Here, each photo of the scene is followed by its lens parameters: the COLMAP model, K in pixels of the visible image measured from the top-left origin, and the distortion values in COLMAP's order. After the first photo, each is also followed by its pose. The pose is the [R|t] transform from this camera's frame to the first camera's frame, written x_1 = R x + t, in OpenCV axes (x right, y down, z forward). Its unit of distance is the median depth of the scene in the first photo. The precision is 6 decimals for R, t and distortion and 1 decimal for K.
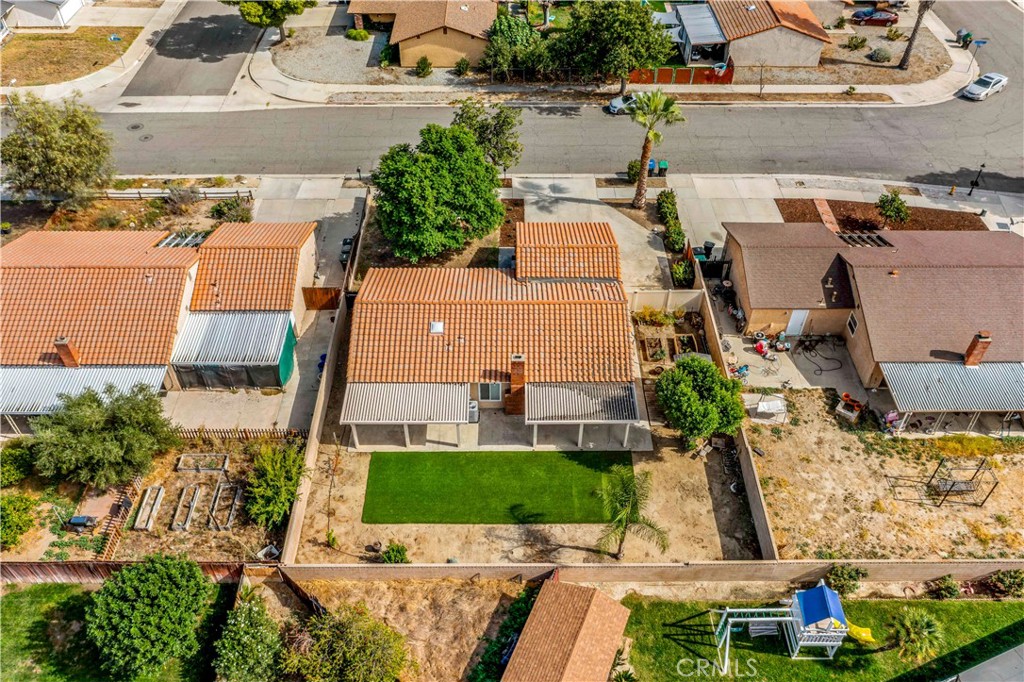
lens RADIAL K [[811.0, 0, 512.0], [0, 811.0, 341.0], [0, 0, 1]] dist [-0.013832, -0.004252]
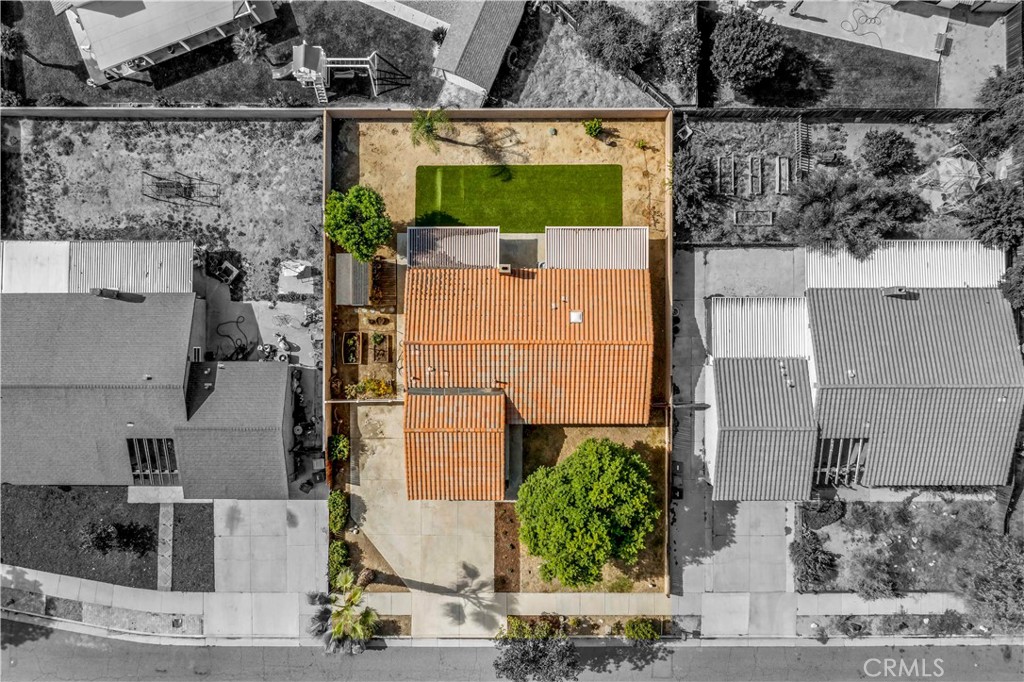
lens RADIAL K [[811.0, 0, 512.0], [0, 811.0, 341.0], [0, 0, 1]] dist [-0.013832, -0.004252]
pose [[-0.999974, -0.006905, -0.002029, -0.001277], [0.003341, -0.695104, 0.718901, -0.855843], [-0.006374, 0.718876, 0.695109, 0.244206]]
